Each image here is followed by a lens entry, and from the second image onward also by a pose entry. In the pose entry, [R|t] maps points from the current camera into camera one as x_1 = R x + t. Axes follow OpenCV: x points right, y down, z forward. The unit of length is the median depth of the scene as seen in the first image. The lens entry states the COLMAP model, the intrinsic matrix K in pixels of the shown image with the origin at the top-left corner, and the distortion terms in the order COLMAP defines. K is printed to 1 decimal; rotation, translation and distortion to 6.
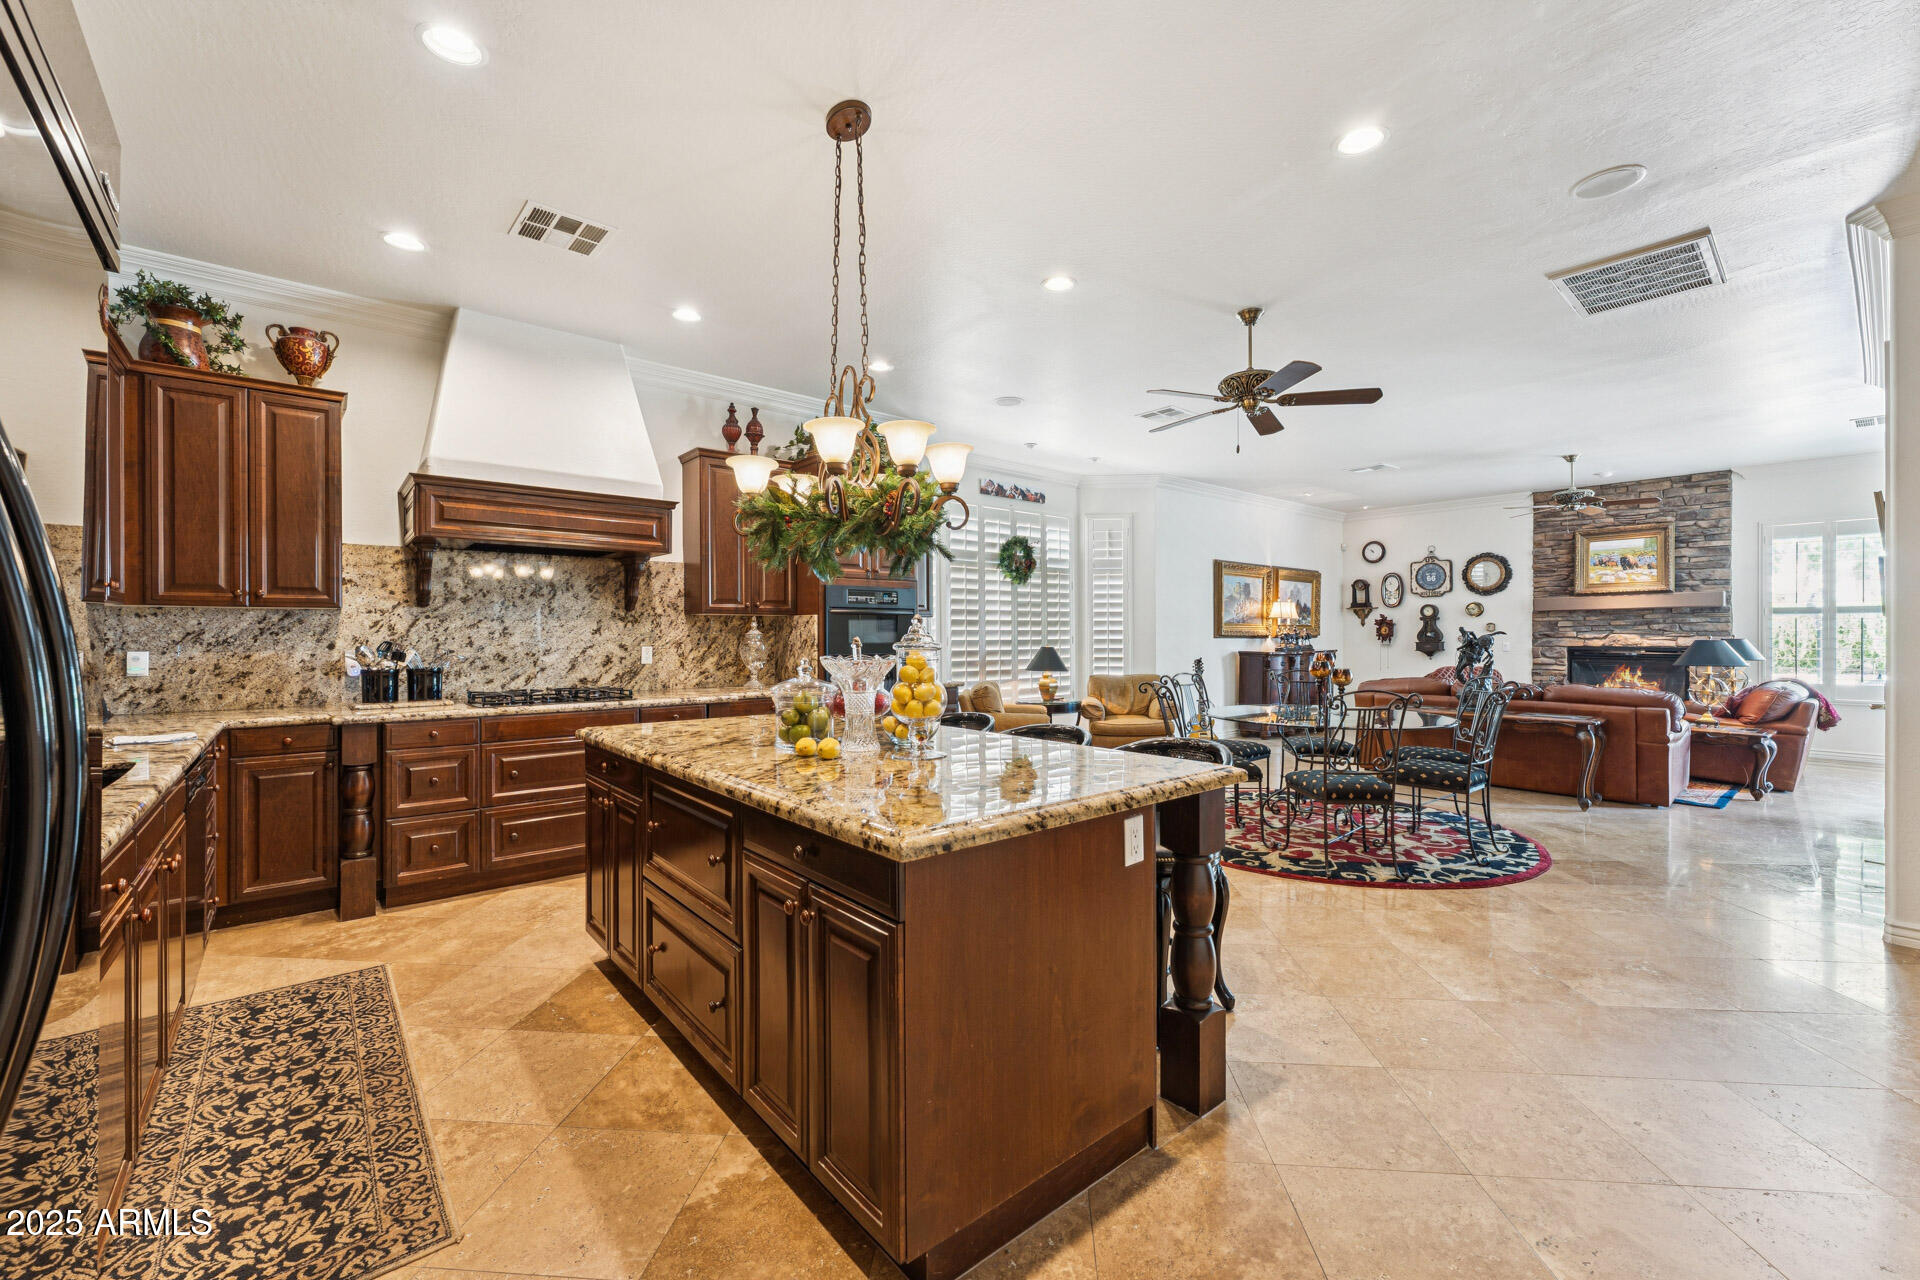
lens RADIAL K [[787.4, 0, 952.7], [0, 787.4, 634.2], [0, 0, 1]] dist [0.001378, 0.001034]
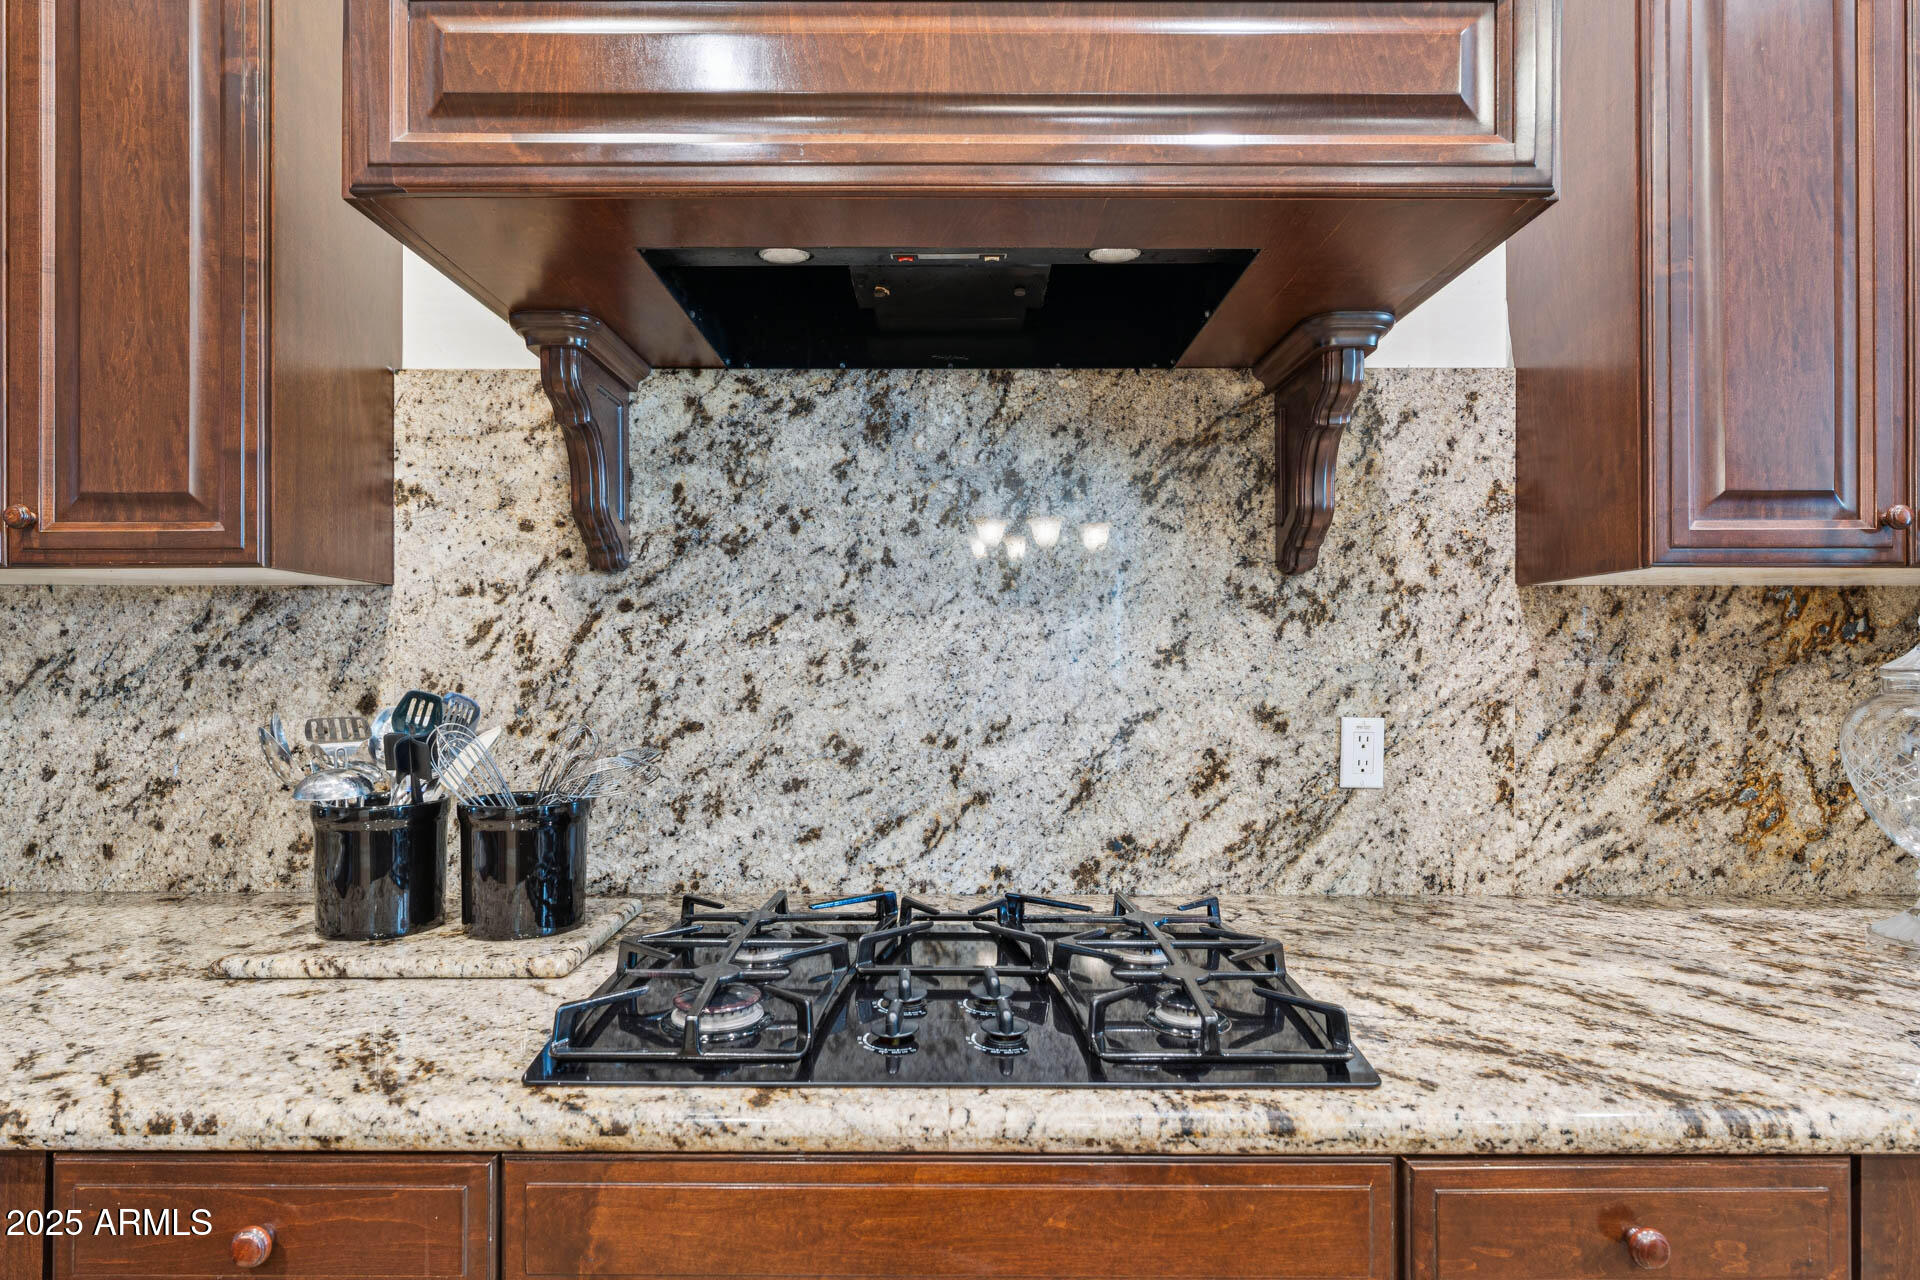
lens RADIAL K [[963.0, 0, 956.5], [0, 963.0, 650.5], [0, 0, 1]] dist [-0.001909, 0.000257]
pose [[0.784061, 0.000524, -0.620684, -0.290406], [-0.002068, 0.999996, -0.001768, -0.004127], [0.620681, 0.002670, 0.784059, 0.661195]]
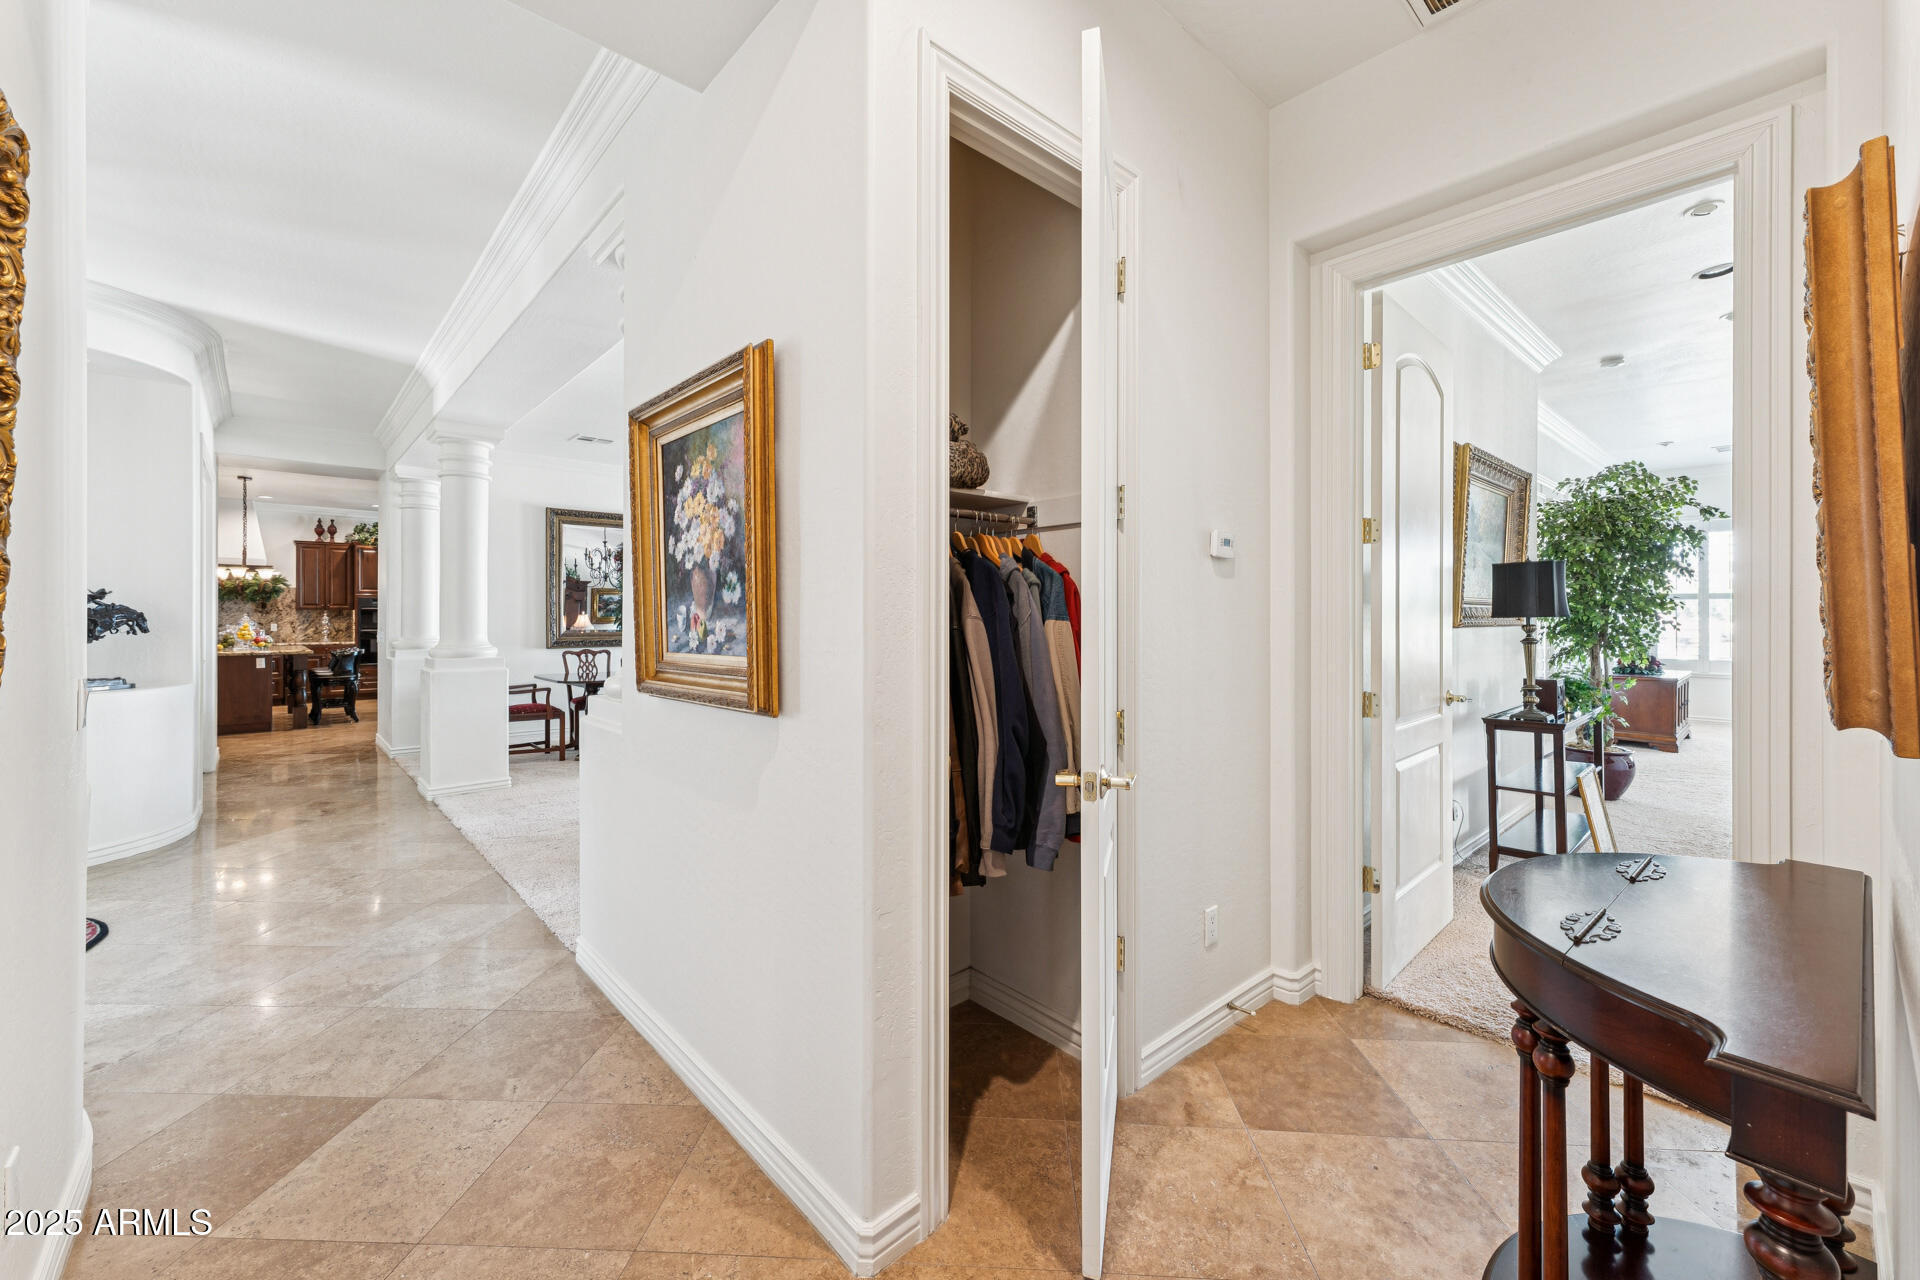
lens RADIAL K [[787.4, 0, 978.4], [0, 787.4, 616.5], [0, 0, 1]] dist [0.001378, 0.001034]
pose [[0.998666, 0.003379, 0.051521, 1.536460], [-0.003128, 0.999983, -0.004944, -0.000588], [-0.051537, 0.004776, 0.998660, -1.411655]]
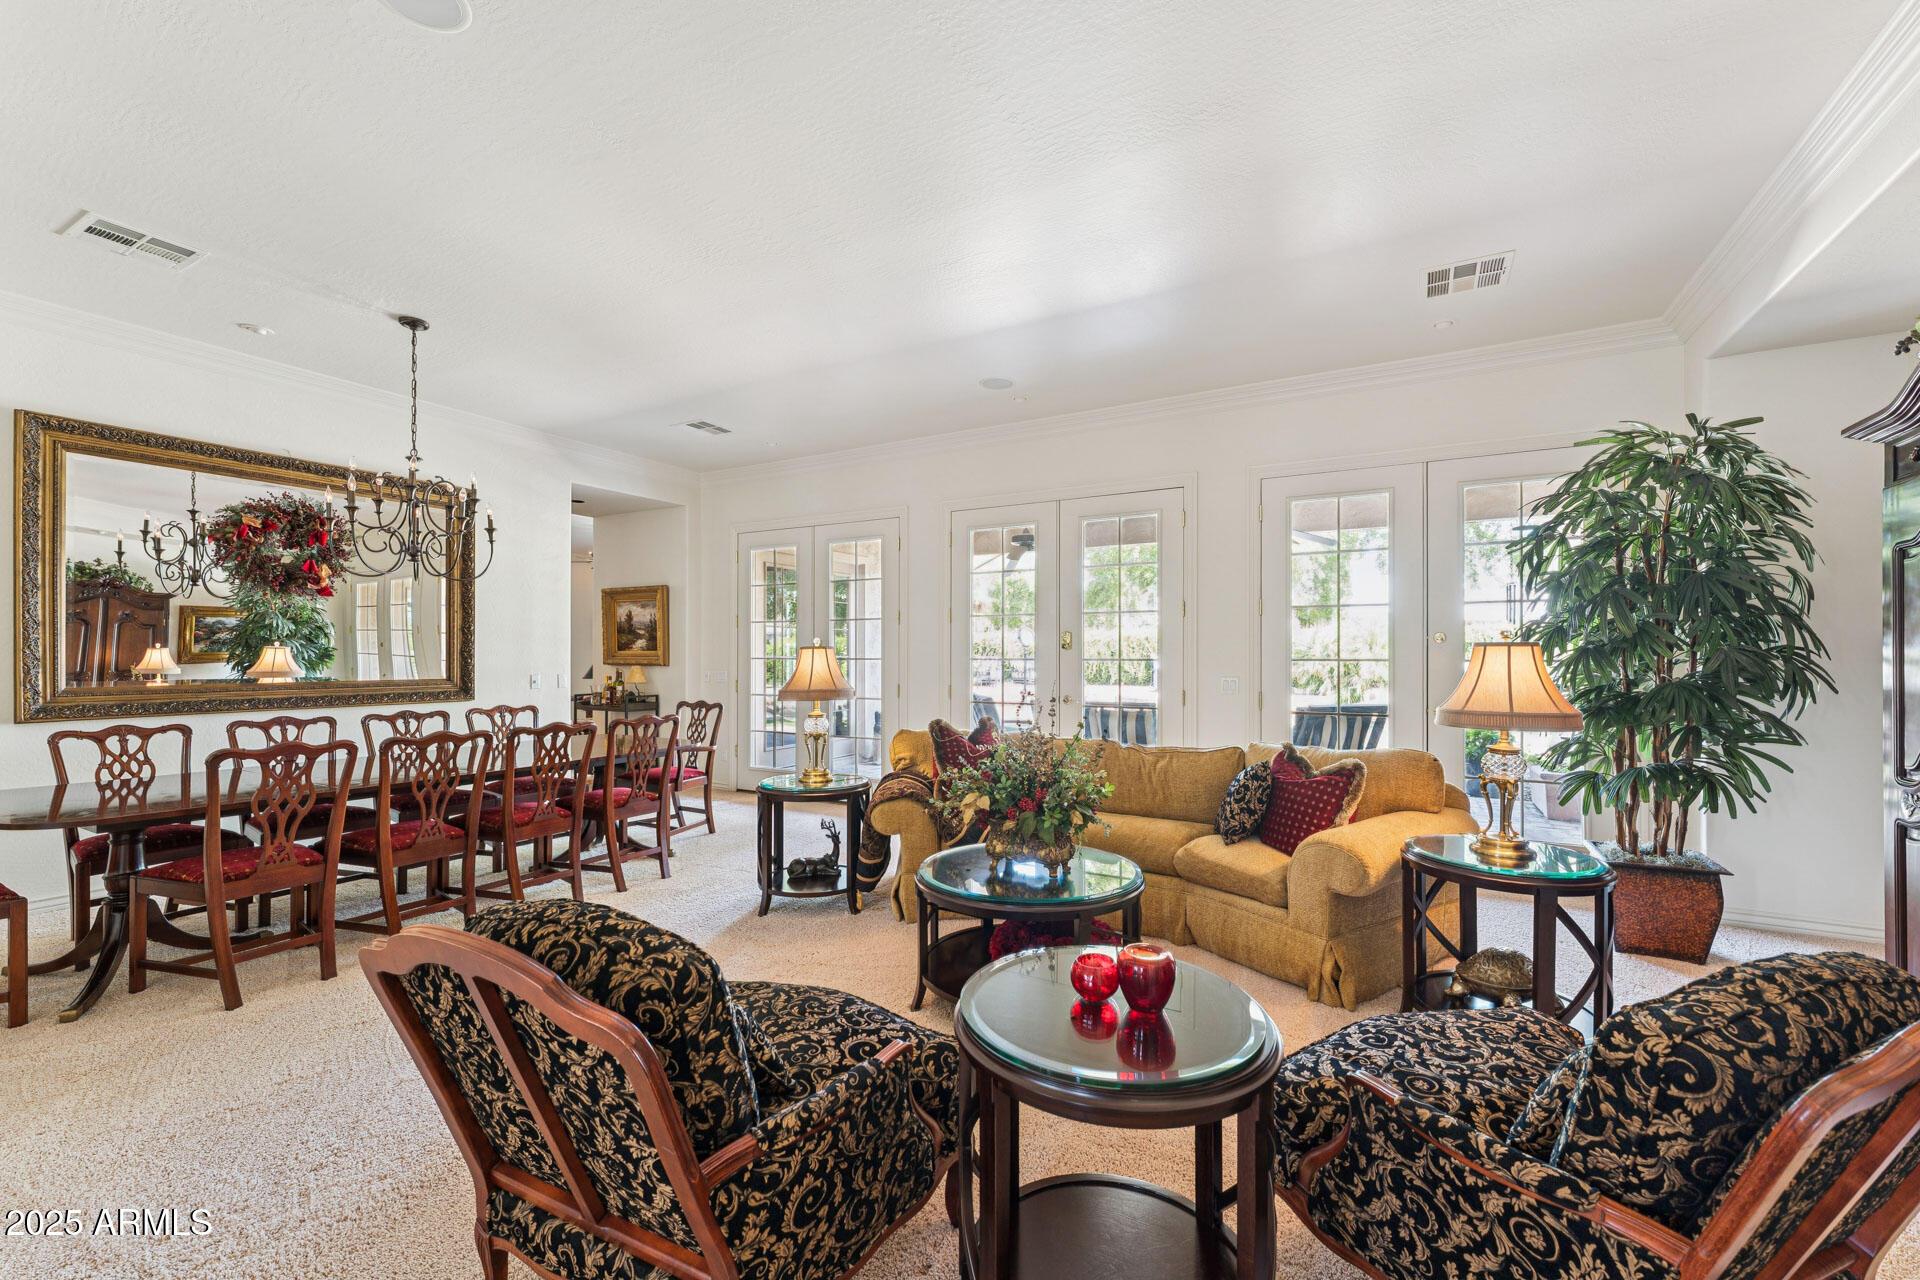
lens RADIAL K [[787.4, 0, 959.2], [0, 787.4, 654.9], [0, 0, 1]] dist [0.001378, 0.001034]
pose [[0.937504, 0.005019, 0.347937, 1.291871], [-0.003989, 0.999985, -0.003678, -0.003985], [-0.347951, 0.002060, 0.937511, -0.723947]]
